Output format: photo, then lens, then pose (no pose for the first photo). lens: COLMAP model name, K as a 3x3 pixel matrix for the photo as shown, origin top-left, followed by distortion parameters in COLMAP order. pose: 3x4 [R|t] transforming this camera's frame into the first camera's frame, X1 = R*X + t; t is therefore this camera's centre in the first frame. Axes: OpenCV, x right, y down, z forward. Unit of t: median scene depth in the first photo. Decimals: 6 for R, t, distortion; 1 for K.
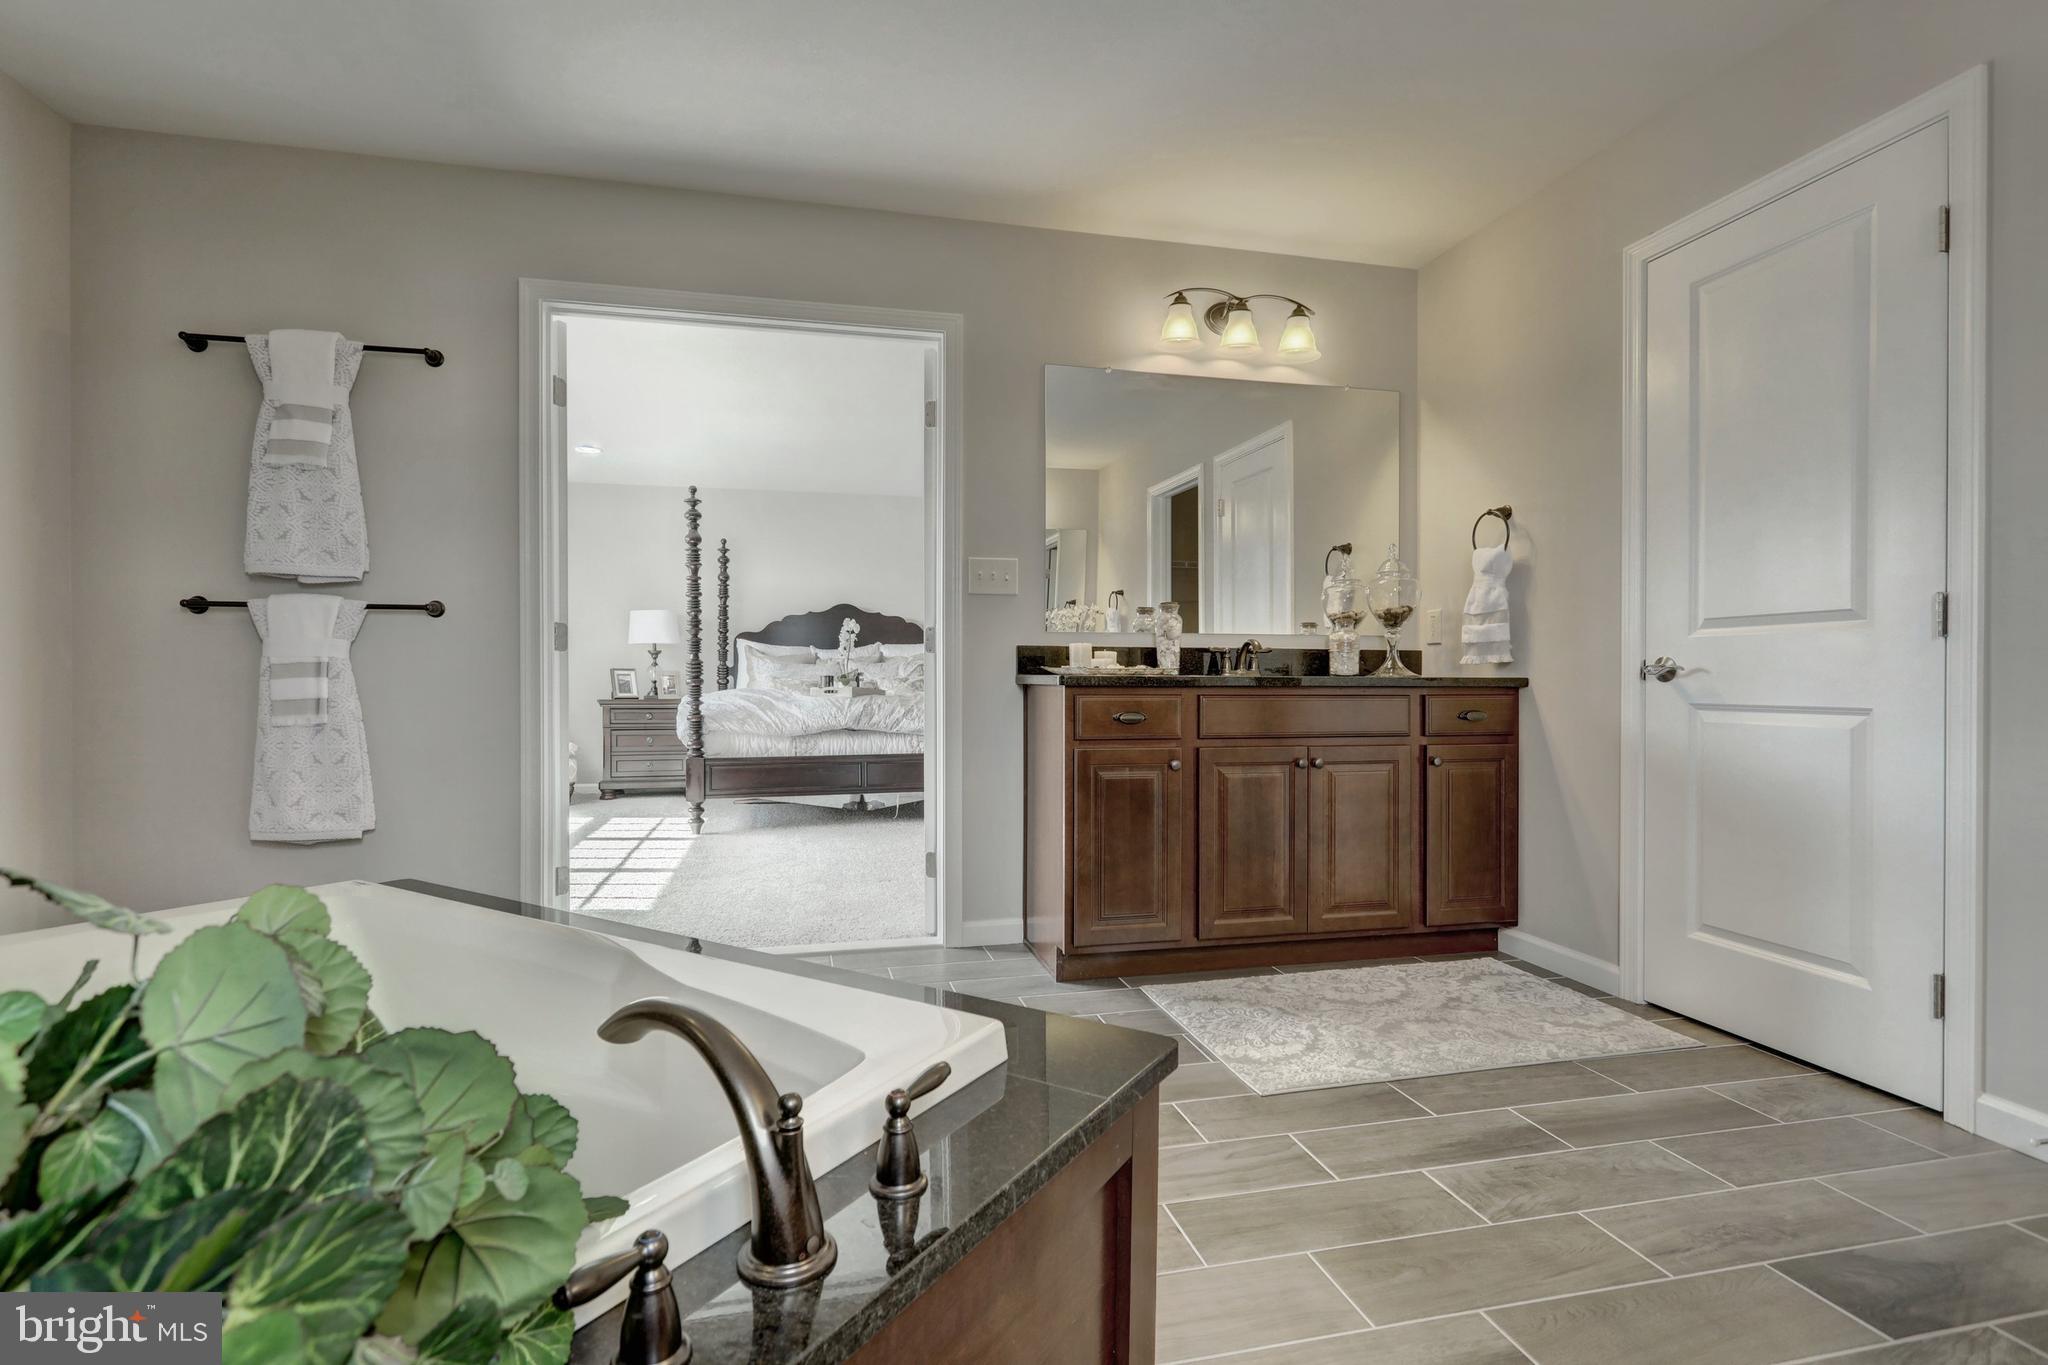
lens RADIAL K [[967.9, 0, 1010.8], [0, 967.9, 682.8], [0, 0, 1]] dist [-0.002918, 0.001449]
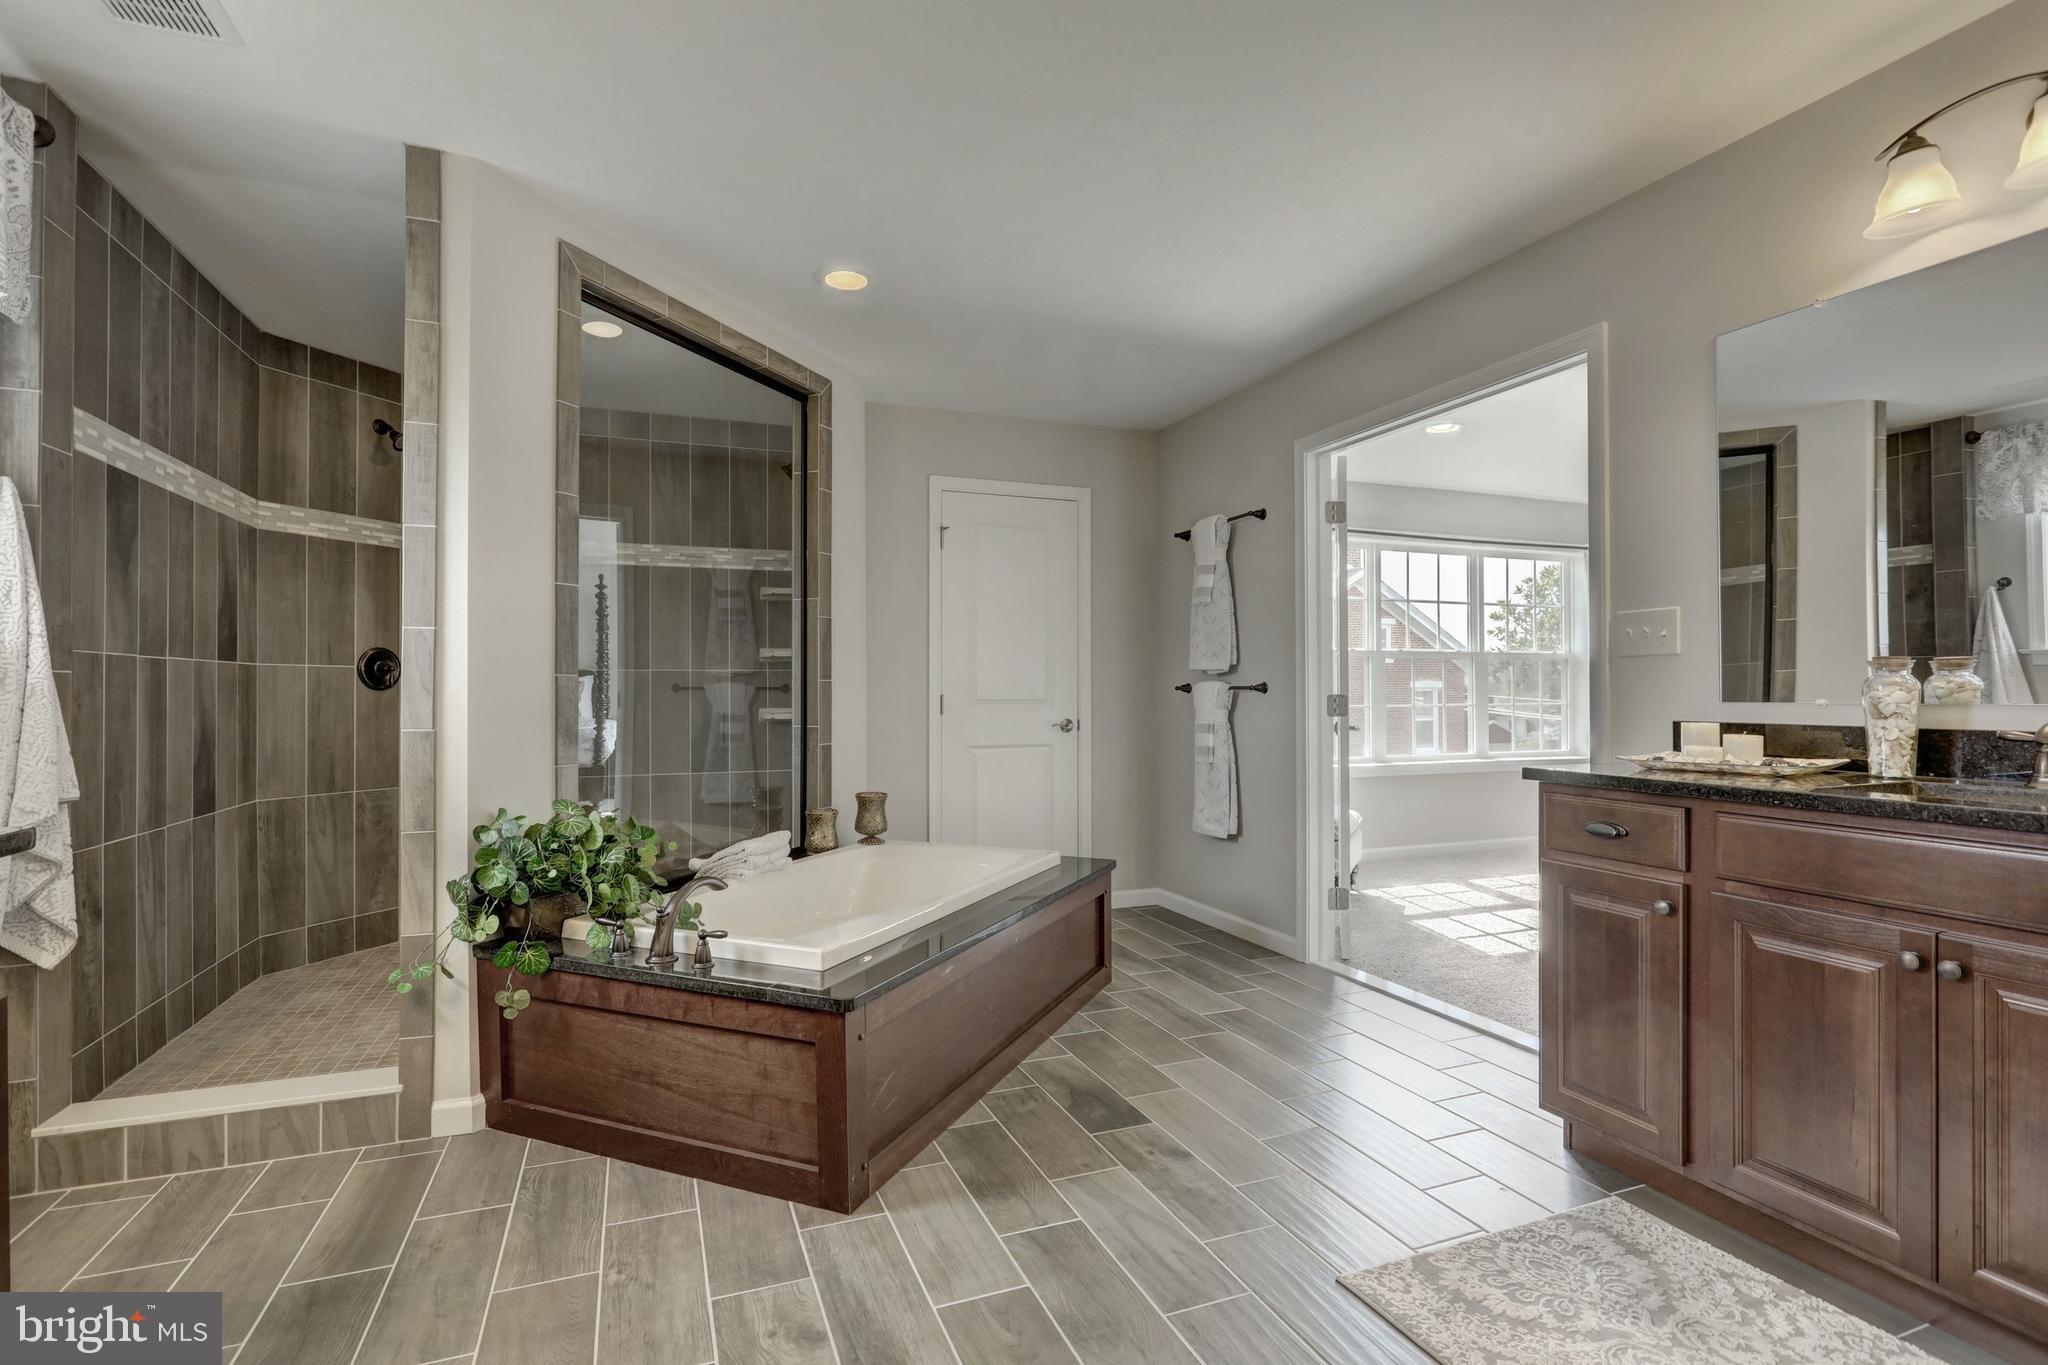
lens RADIAL K [[967.9, 0, 1017.8], [0, 967.9, 689.1], [0, 0, 1]] dist [-0.002918, 0.001449]
pose [[0.151777, -0.005622, -0.988399, 0.777782], [-0.001702, 0.999981, -0.005949, -0.066135], [0.988413, 0.002585, 0.151765, 0.426288]]
